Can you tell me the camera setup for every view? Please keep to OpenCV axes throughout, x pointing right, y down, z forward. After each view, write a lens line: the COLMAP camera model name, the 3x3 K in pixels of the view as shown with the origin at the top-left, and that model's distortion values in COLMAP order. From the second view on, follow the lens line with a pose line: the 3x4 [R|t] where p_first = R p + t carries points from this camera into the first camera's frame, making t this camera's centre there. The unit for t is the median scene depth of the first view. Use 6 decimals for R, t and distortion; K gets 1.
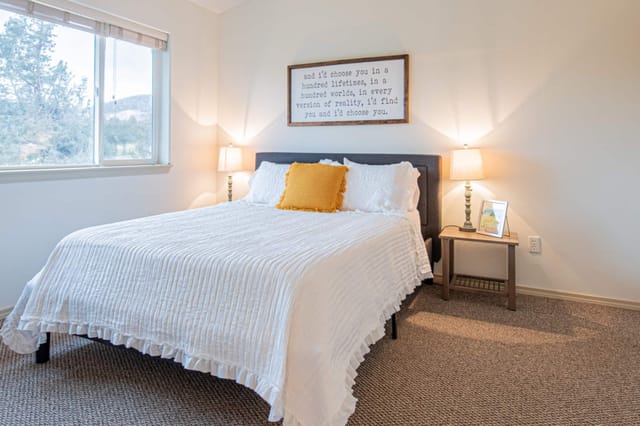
lens RADIAL K [[432.9, 0, 319.0], [0, 432.9, 202.7], [0, 0, 1]] dist [0.007645, 0.002252]
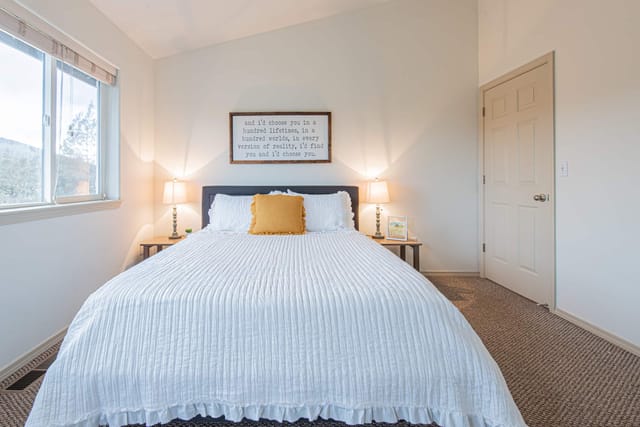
lens RADIAL K [[297.6, 0, 323.0], [0, 297.6, 217.4], [0, 0, 1]] dist [0.003240, 0.000077]
pose [[0.898743, -0.061250, 0.434177, -0.232173], [0.062916, 0.997963, 0.010550, -0.024672], [-0.433939, 0.017835, 0.900766, 0.173833]]
